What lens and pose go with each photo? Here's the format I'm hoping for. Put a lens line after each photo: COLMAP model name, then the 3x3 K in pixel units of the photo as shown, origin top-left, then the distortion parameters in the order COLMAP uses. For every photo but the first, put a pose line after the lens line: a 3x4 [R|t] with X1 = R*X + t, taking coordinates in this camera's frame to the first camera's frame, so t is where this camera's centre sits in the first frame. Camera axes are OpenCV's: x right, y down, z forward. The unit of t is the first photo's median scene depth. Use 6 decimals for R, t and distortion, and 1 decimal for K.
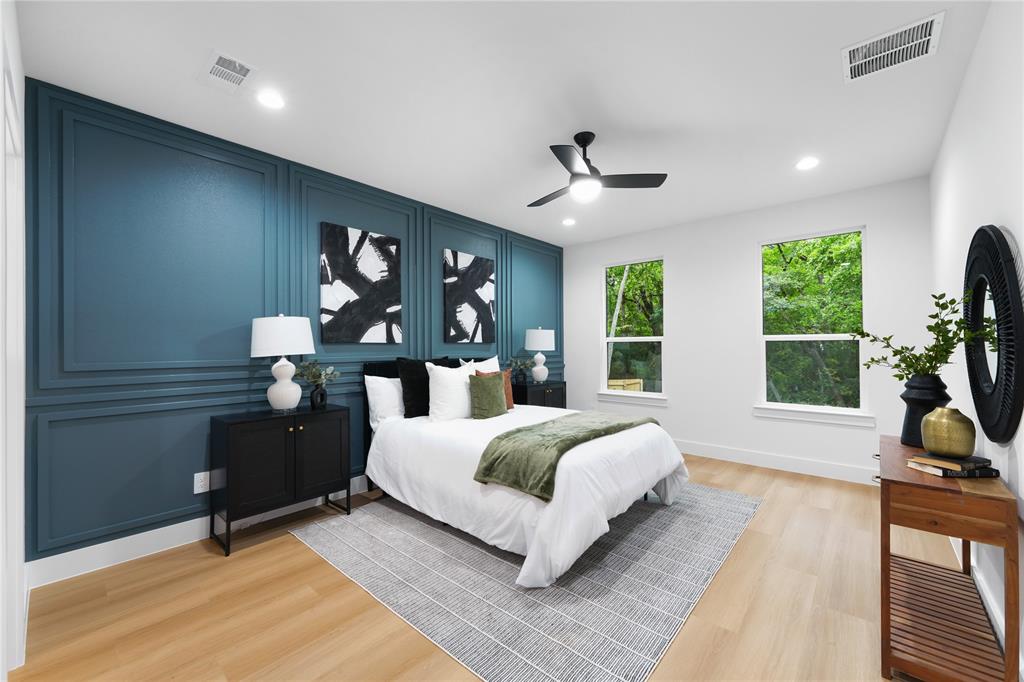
lens RADIAL K [[402.3, 0, 508.8], [0, 402.3, 342.4], [0, 0, 1]] dist [0.002614, -0.000020]
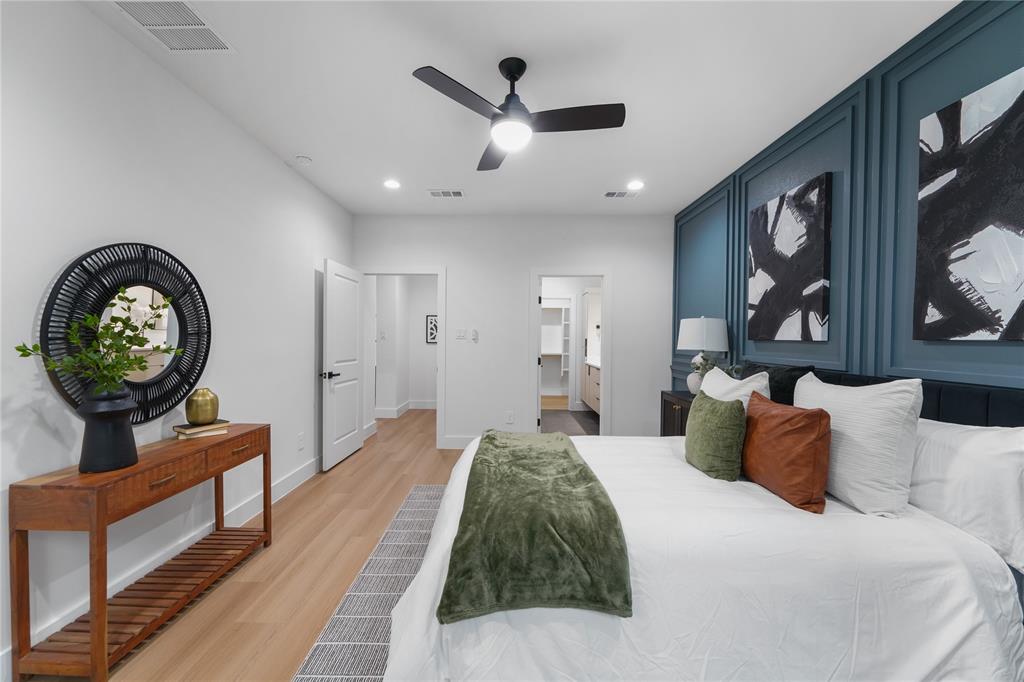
lens RADIAL K [[402.3, 0, 509.4], [0, 402.3, 339.7], [0, 0, 1]] dist [0.002614, -0.000020]
pose [[-0.750661, -0.002173, -0.660683, 0.521621], [-0.003450, 0.999994, 0.000631, 0.001131], [0.660678, 0.002753, -0.750664, 1.191050]]
